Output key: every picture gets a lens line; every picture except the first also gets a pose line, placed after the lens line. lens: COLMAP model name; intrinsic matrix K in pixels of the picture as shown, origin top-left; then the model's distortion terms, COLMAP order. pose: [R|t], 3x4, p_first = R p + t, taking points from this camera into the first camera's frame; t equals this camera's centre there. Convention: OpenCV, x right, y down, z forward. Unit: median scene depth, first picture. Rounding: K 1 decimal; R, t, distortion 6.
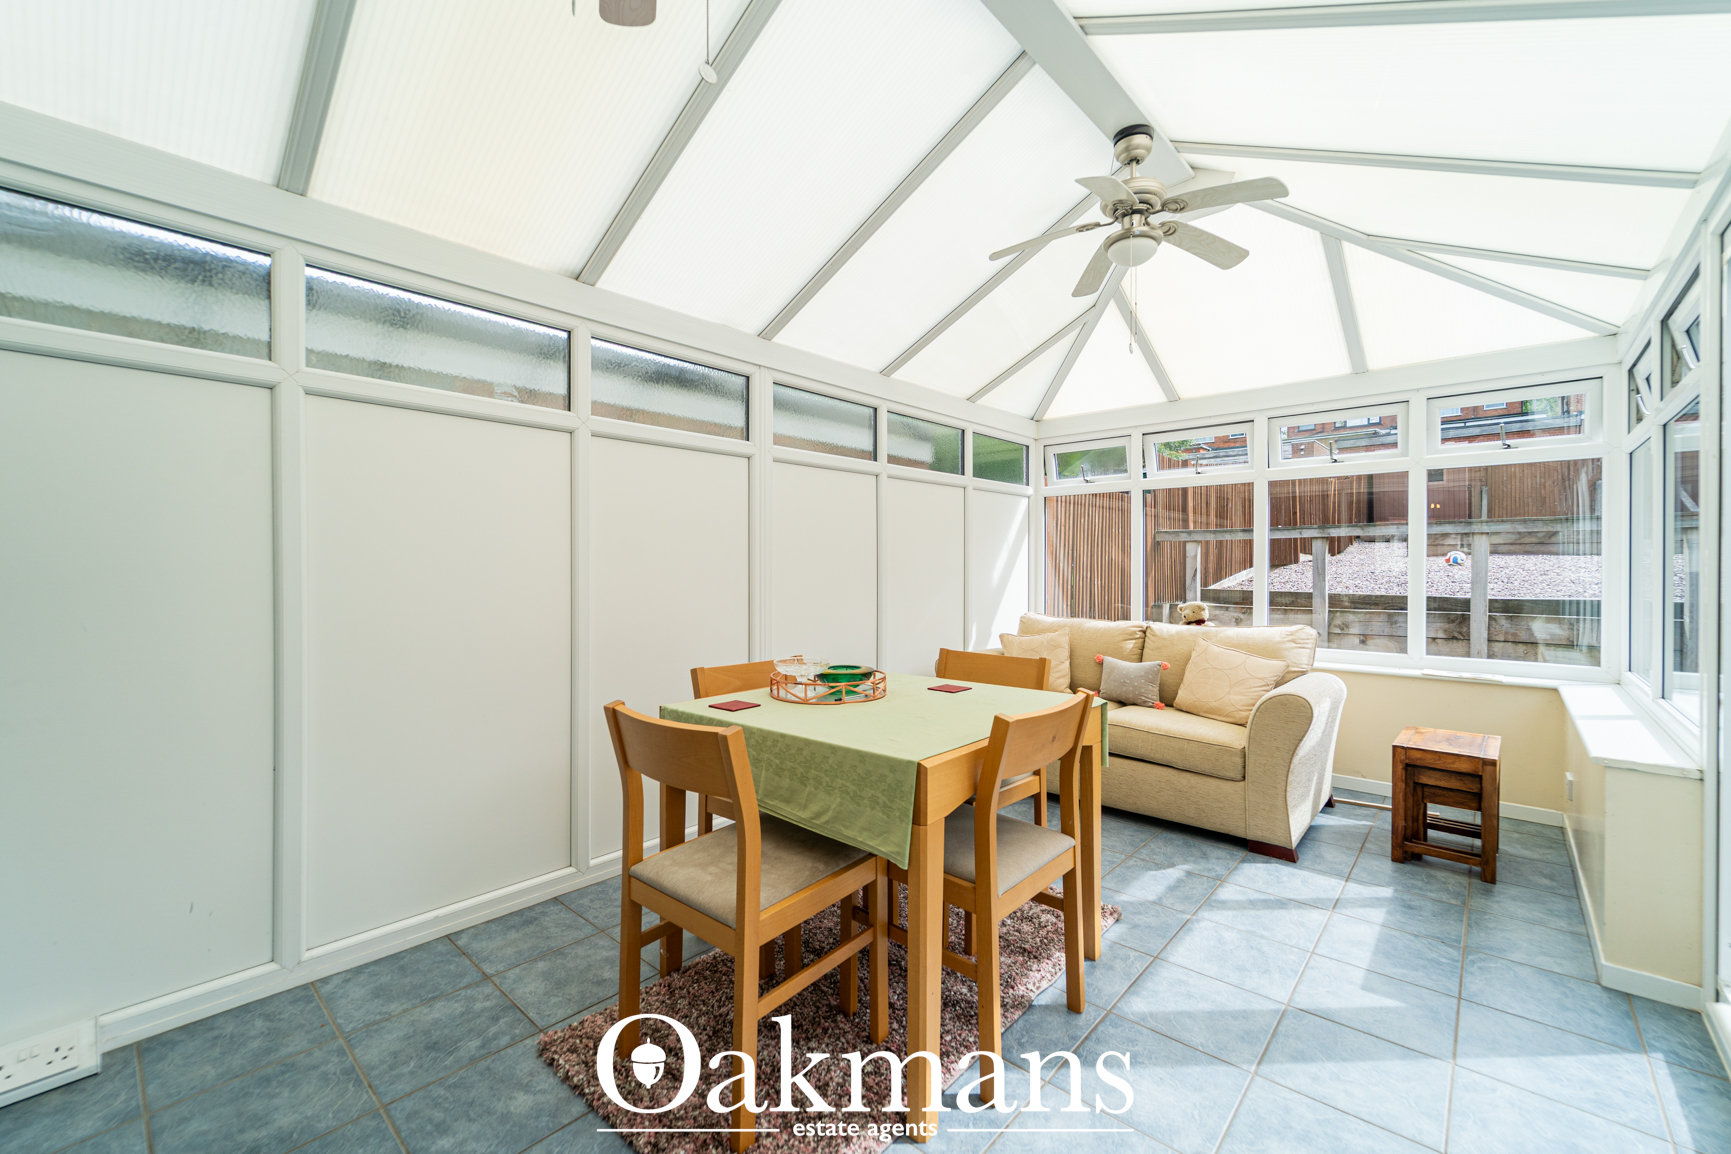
lens RADIAL K [[696.7, 0, 864.1], [0, 696.7, 568.8], [0, 0, 1]] dist [-0.001736, 0.000237]
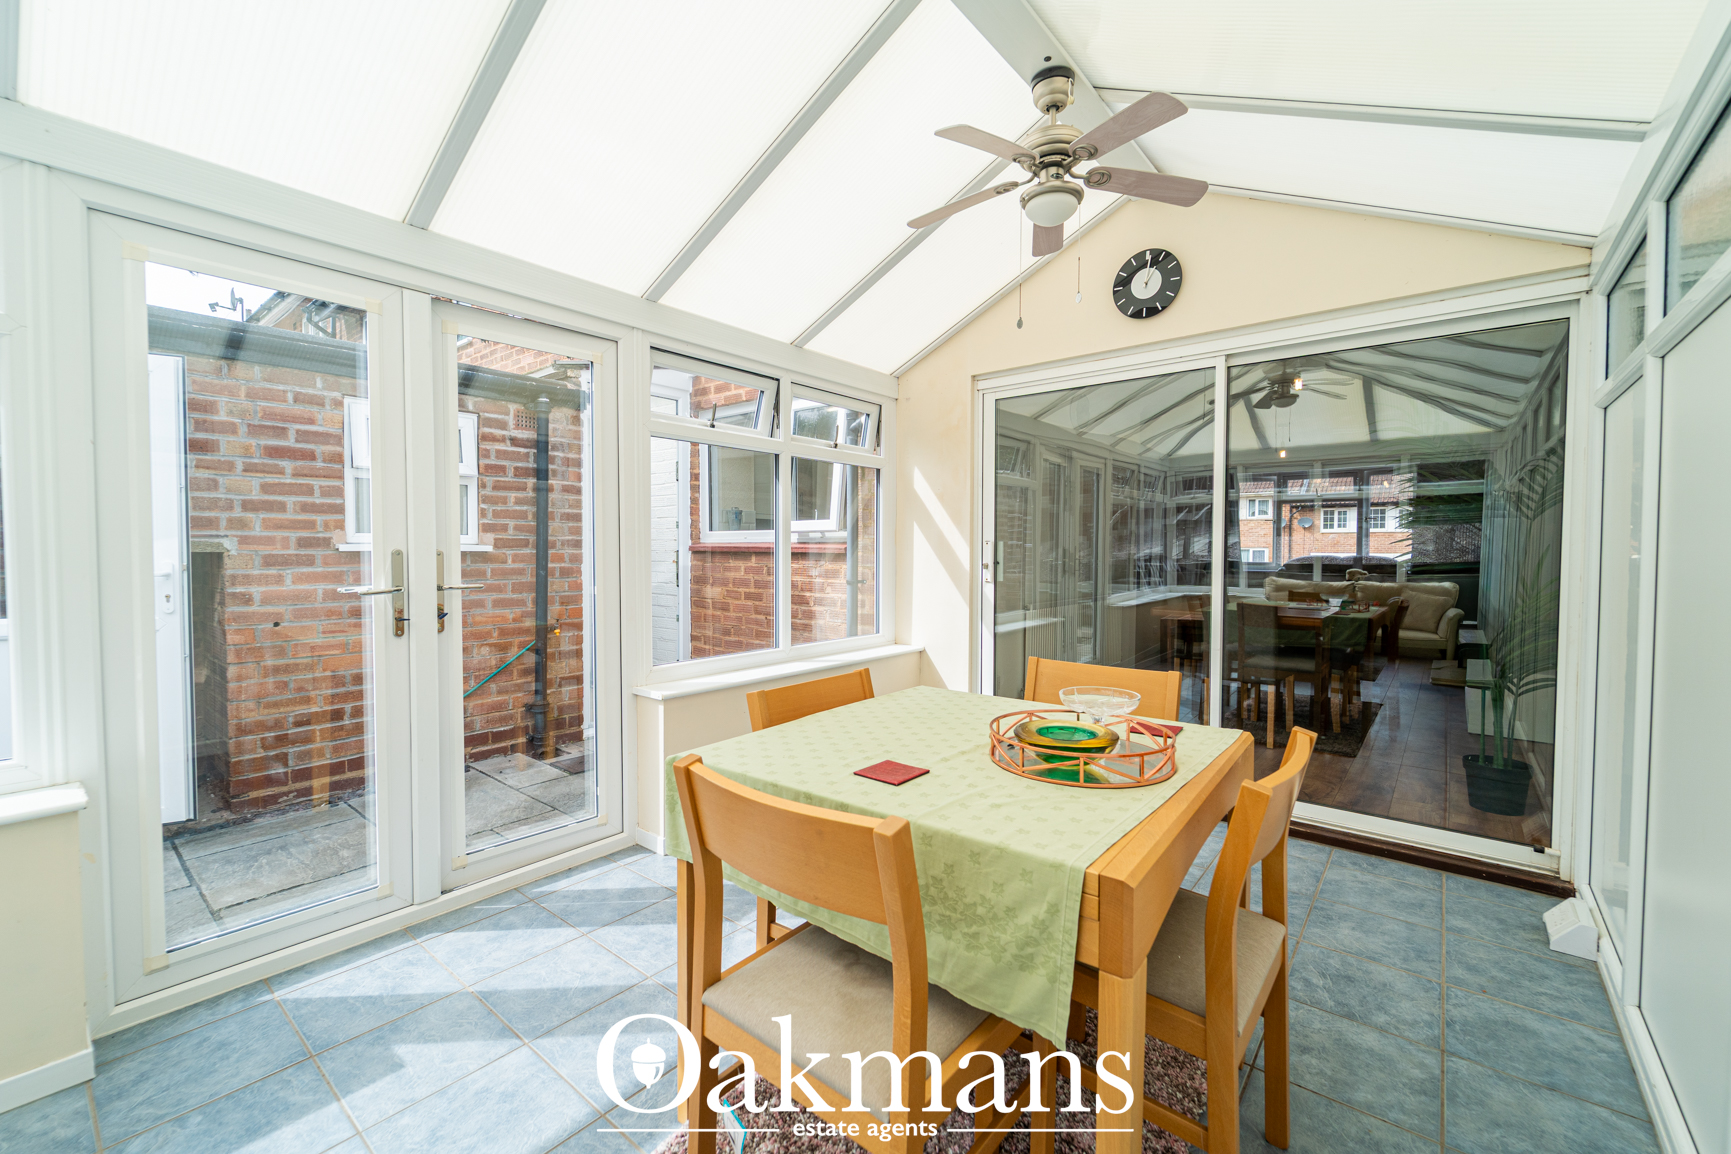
lens RADIAL K [[704.4, 0, 867.4], [0, 704.4, 569.3], [0, 0, 1]] dist [-0.002036, -0.000160]
pose [[-0.998885, 0.000087, -0.047218, 0.208690], [-0.001404, 0.999501, 0.031555, -0.021077], [0.047198, 0.031586, -0.998386, 1.943121]]
